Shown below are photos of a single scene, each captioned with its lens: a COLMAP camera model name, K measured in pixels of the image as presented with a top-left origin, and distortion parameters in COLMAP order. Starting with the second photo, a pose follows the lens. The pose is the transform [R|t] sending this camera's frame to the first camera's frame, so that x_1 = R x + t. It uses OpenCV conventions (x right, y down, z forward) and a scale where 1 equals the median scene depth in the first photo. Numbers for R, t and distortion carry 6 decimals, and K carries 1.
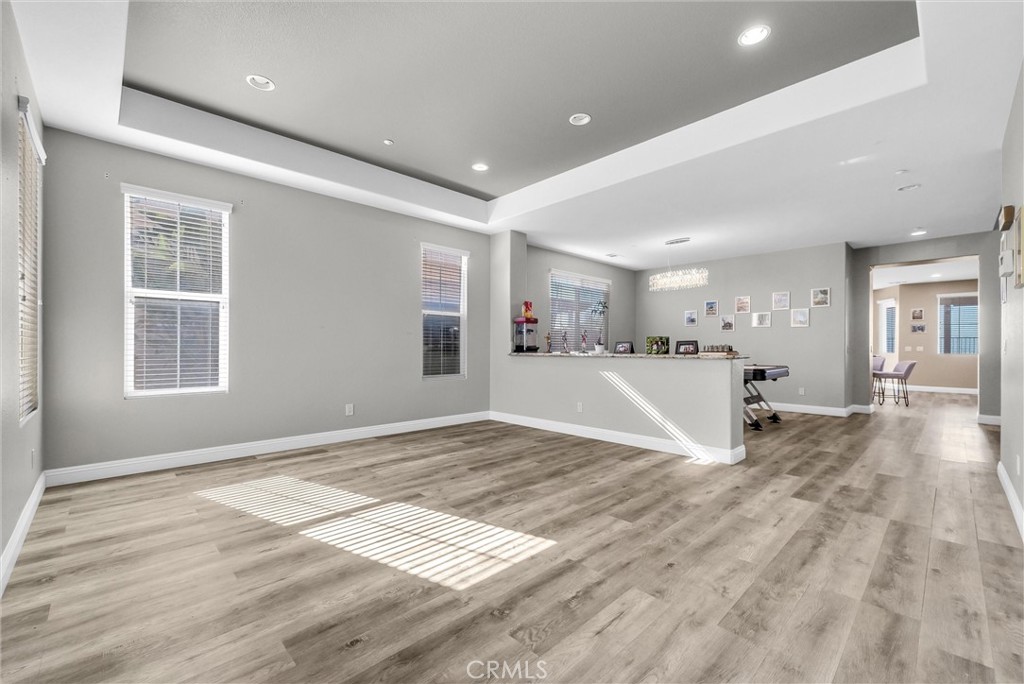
lens RADIAL K [[418.7, 0, 514.7], [0, 418.7, 349.0], [0, 0, 1]] dist [-0.001410, -0.000065]
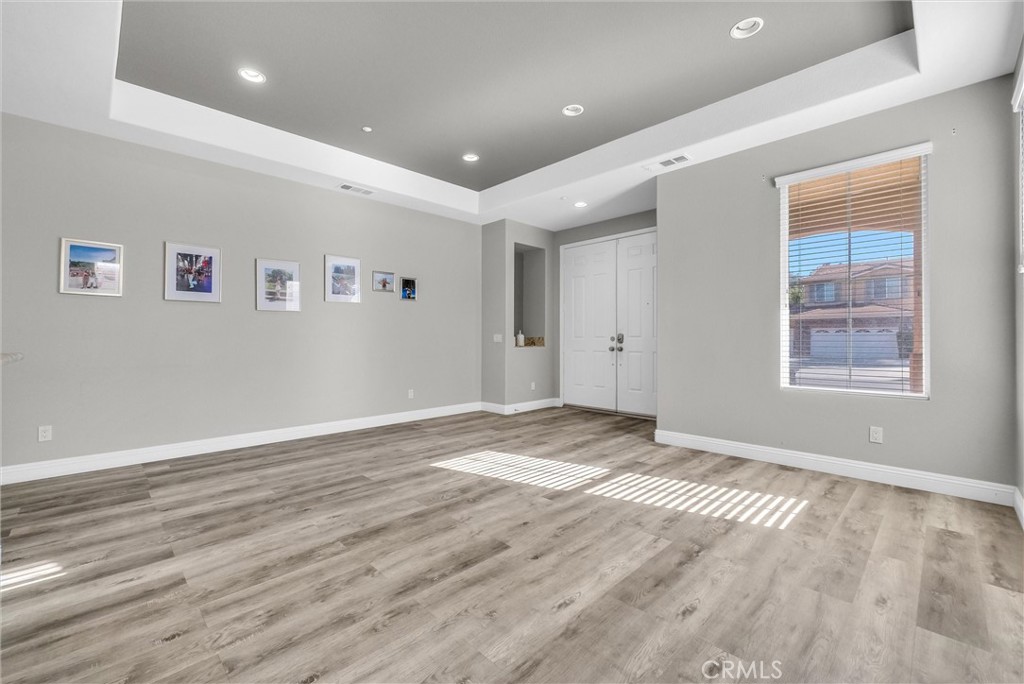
lens RADIAL K [[418.7, 0, 509.7], [0, 418.7, 339.6], [0, 0, 1]] dist [-0.001410, -0.000065]
pose [[-0.999863, 0.002286, -0.016375, -0.131583], [0.002225, 0.999991, 0.003723, -0.002288], [0.016384, 0.003686, -0.999859, 2.003951]]
